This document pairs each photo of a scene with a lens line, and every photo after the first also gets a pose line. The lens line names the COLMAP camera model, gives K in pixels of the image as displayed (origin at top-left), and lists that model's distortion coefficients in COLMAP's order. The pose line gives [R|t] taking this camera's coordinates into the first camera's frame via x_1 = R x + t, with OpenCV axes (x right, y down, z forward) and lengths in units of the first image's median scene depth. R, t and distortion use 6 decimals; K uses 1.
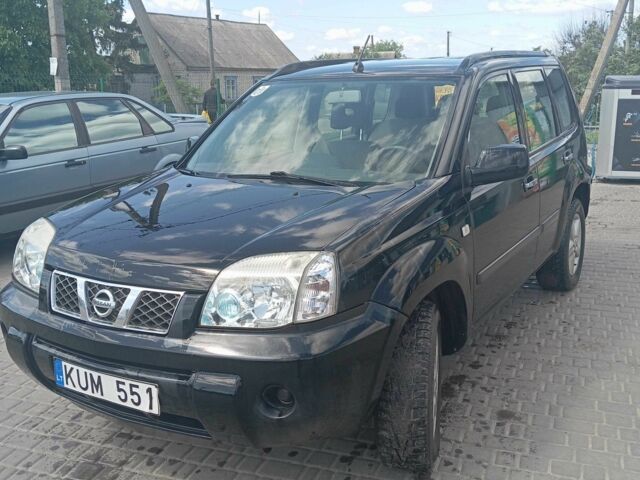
lens RADIAL K [[691.2, 0, 325.8], [0, 691.2, 245.6], [0, 0, 1]] dist [0.042799, 0.000000]
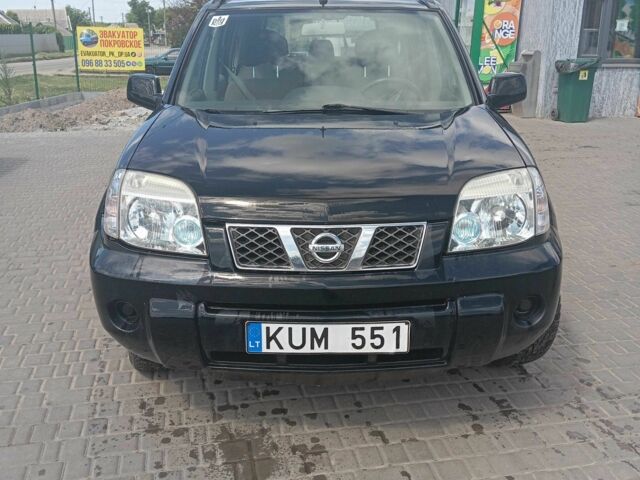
lens RADIAL K [[691.2, 0, 320.7], [0, 691.2, 239.9], [0, 0, 1]] dist [0.042799, 0.000000]
pose [[0.853104, -0.130983, 0.505032, -0.786896], [0.102011, 0.991167, 0.084747, -0.004993], [-0.511671, -0.020779, 0.858930, 0.229165]]
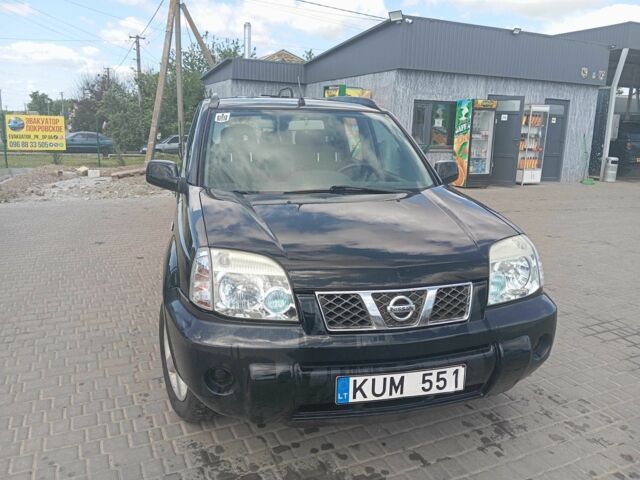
lens RADIAL K [[523.0, 0, 319.8], [0, 523.0, 237.9], [0, 0, 1]] dist [0.063253, -0.125104]
pose [[0.706546, -0.119540, 0.697498, -0.975560], [0.129292, 0.990845, 0.038846, -0.075227], [-0.695756, 0.062734, 0.715533, 0.498659]]
